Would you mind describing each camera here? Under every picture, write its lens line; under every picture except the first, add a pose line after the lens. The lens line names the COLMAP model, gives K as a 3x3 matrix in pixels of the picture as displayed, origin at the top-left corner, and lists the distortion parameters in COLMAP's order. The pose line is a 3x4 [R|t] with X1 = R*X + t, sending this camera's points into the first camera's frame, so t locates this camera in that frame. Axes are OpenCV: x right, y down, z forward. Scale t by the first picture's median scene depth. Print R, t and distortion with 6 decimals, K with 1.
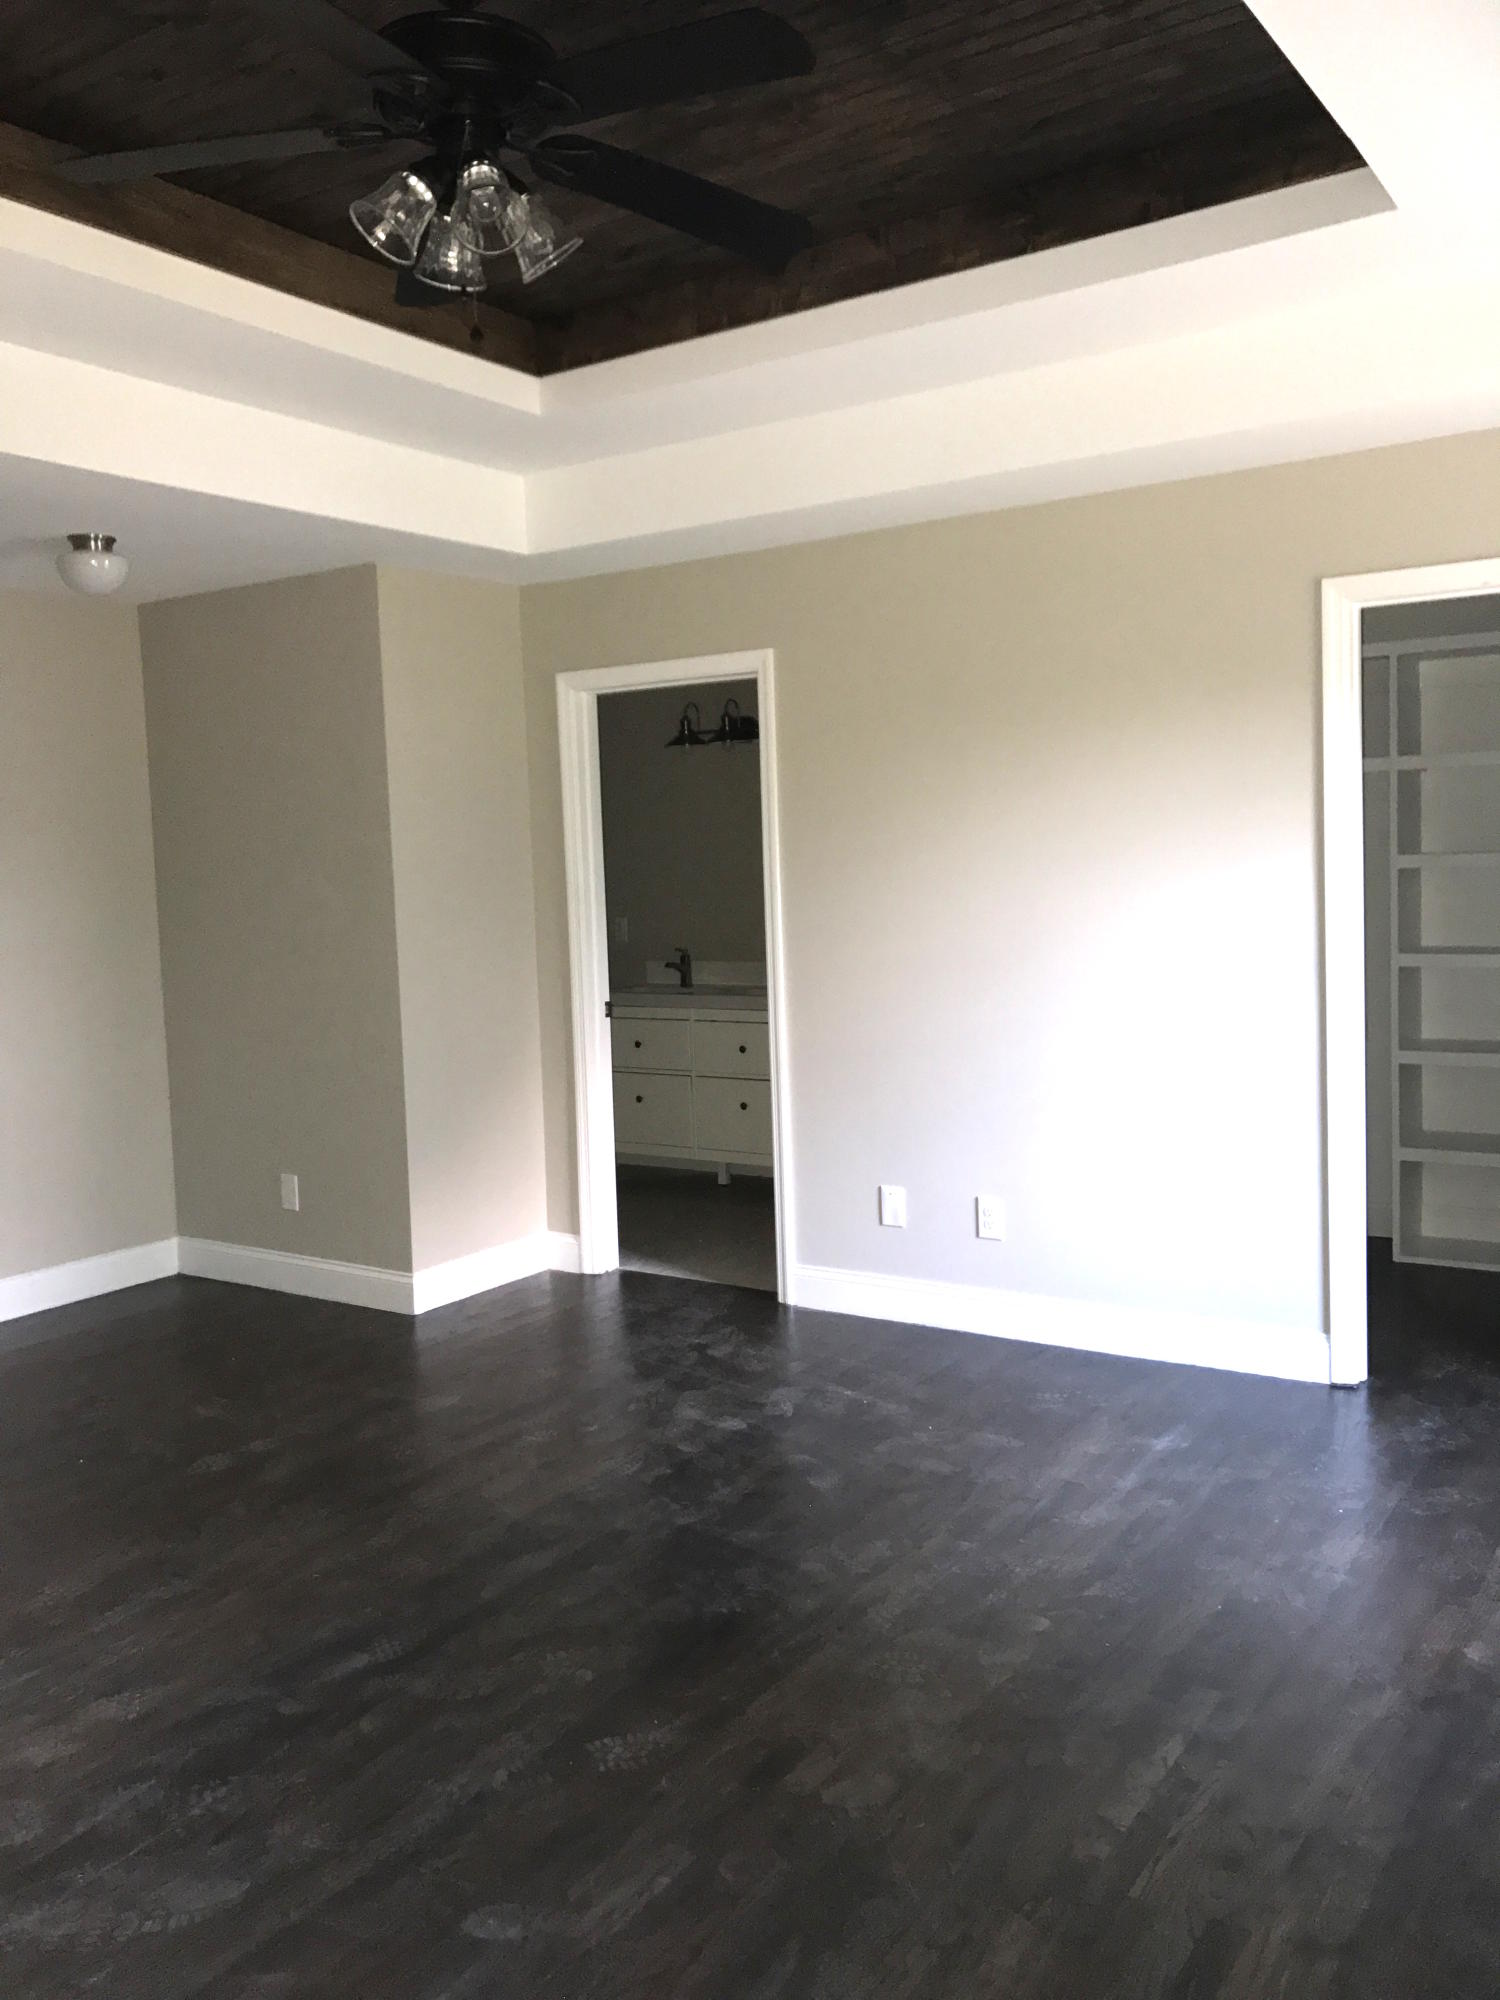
lens RADIAL K [[1622.4, 0, 759.5], [0, 1622.4, 990.2], [0, 0, 1]] dist [0.005680, 0.003287]
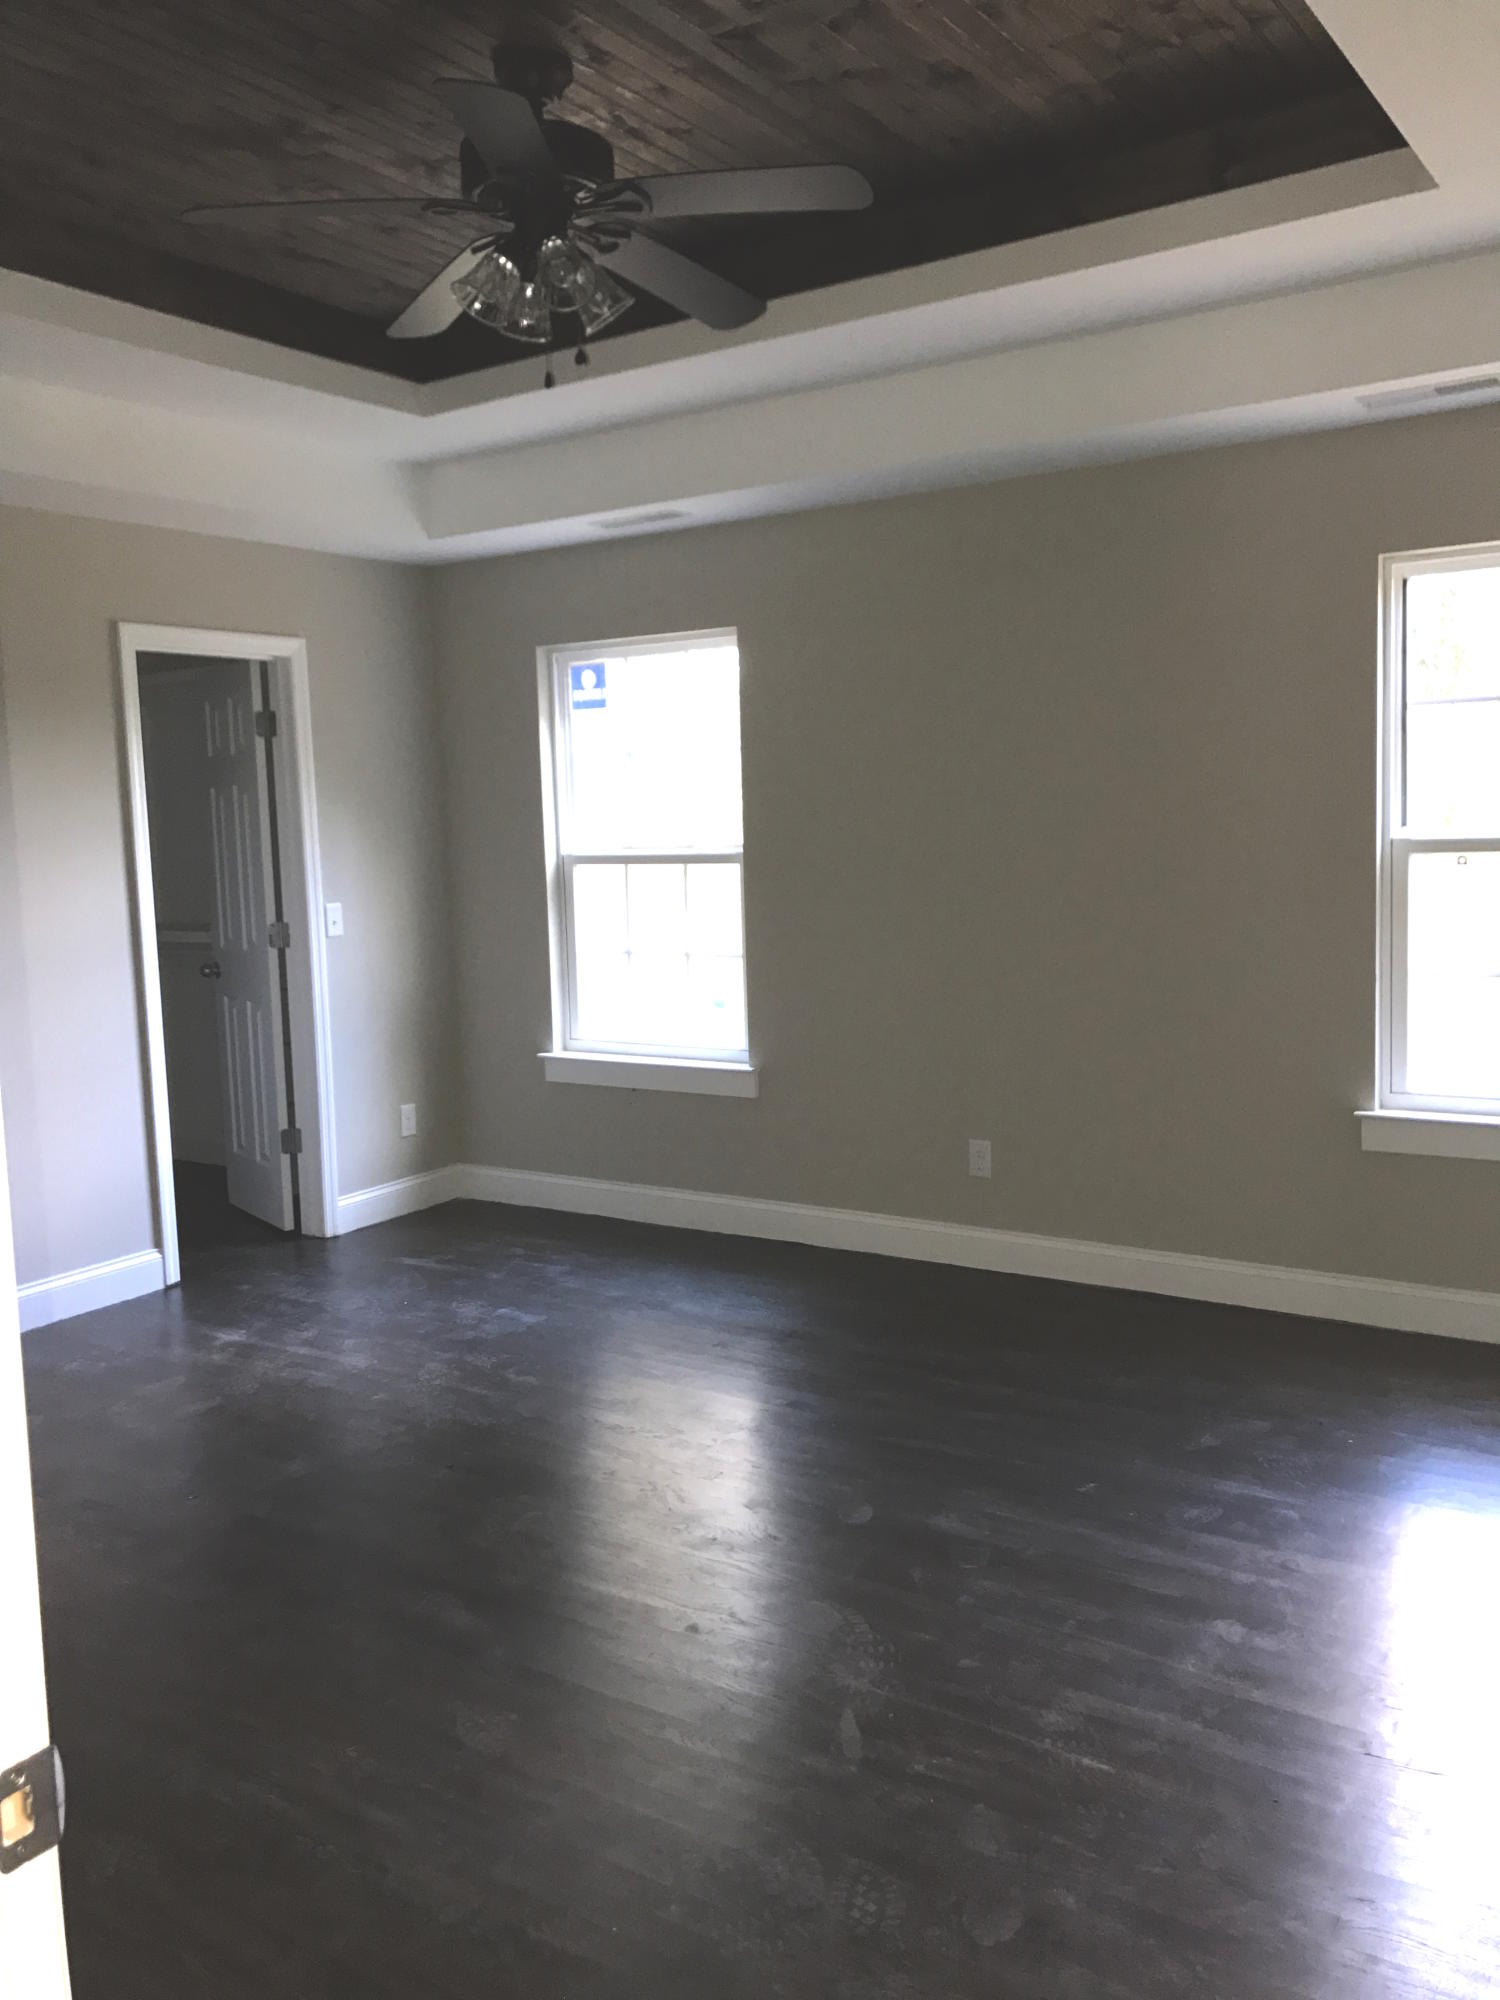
lens RADIAL K [[1622.4, 0, 759.5], [0, 1622.4, 990.2], [0, 0, 1]] dist [0.005680, 0.003287]
pose [[-0.009639, -0.071273, 0.997410, -0.924269], [0.102986, 0.992082, 0.071887, -0.020462], [-0.994636, 0.103412, -0.002223, 0.583650]]
